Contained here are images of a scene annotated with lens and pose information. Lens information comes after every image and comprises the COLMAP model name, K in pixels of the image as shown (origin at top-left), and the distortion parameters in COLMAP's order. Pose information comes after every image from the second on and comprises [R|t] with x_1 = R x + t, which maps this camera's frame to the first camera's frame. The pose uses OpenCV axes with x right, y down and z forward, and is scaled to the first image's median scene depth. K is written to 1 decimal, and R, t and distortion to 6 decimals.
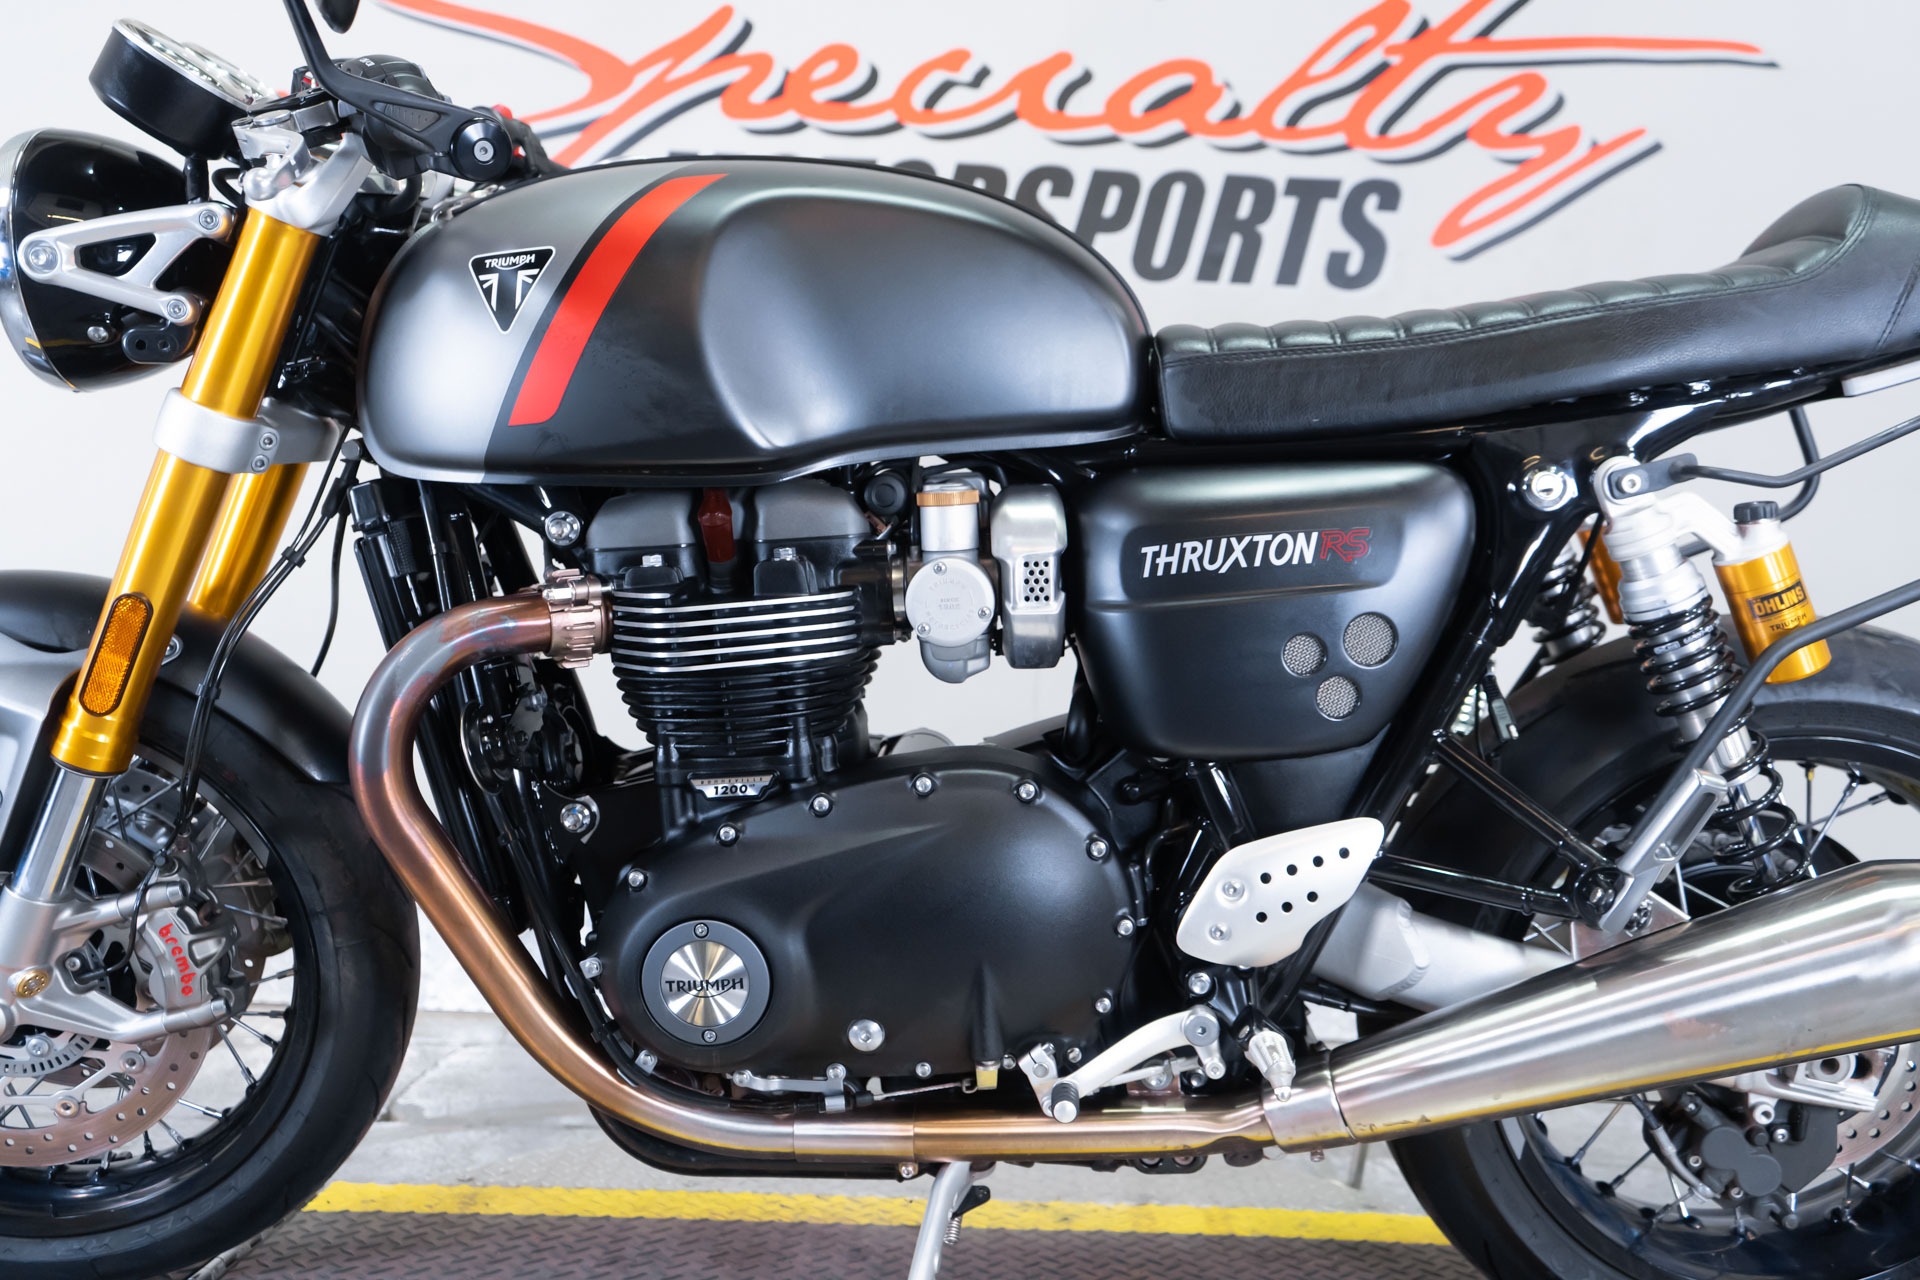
lens RADIAL K [[1762.0, 0, 1023.1], [0, 1762.0, 634.1], [0, 0, 1]] dist [0.004843, -0.012046]
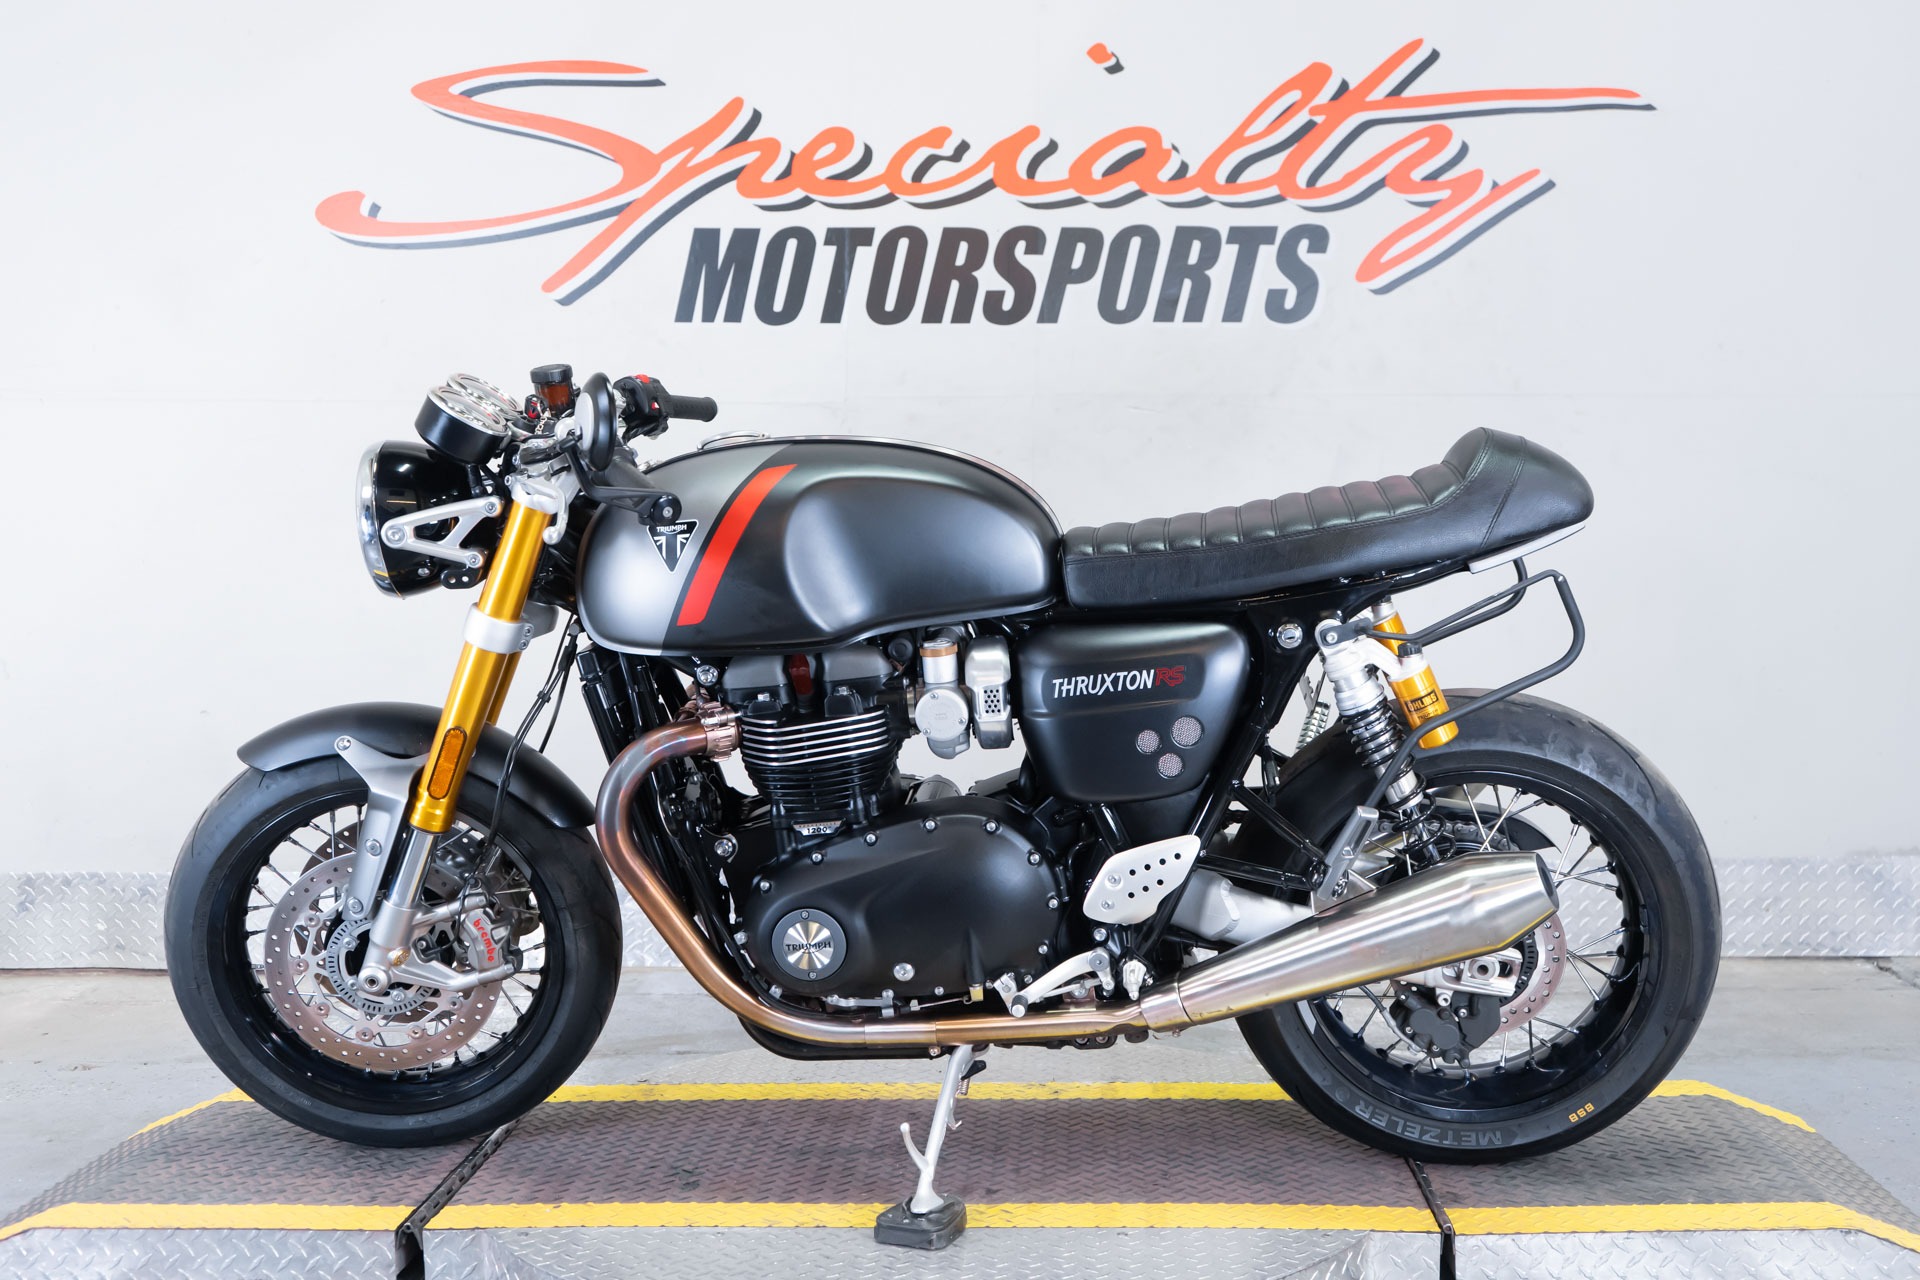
lens RADIAL K [[2086.5, 0, 961.1], [0, 2086.5, 632.0], [0, 0, 1]] dist [0.000099, 0.000000]
pose [[0.997685, -0.044631, -0.051314, 0.078911], [0.047735, 0.997000, 0.060937, -0.207420], [0.048440, -0.063245, 0.996822, -0.930538]]
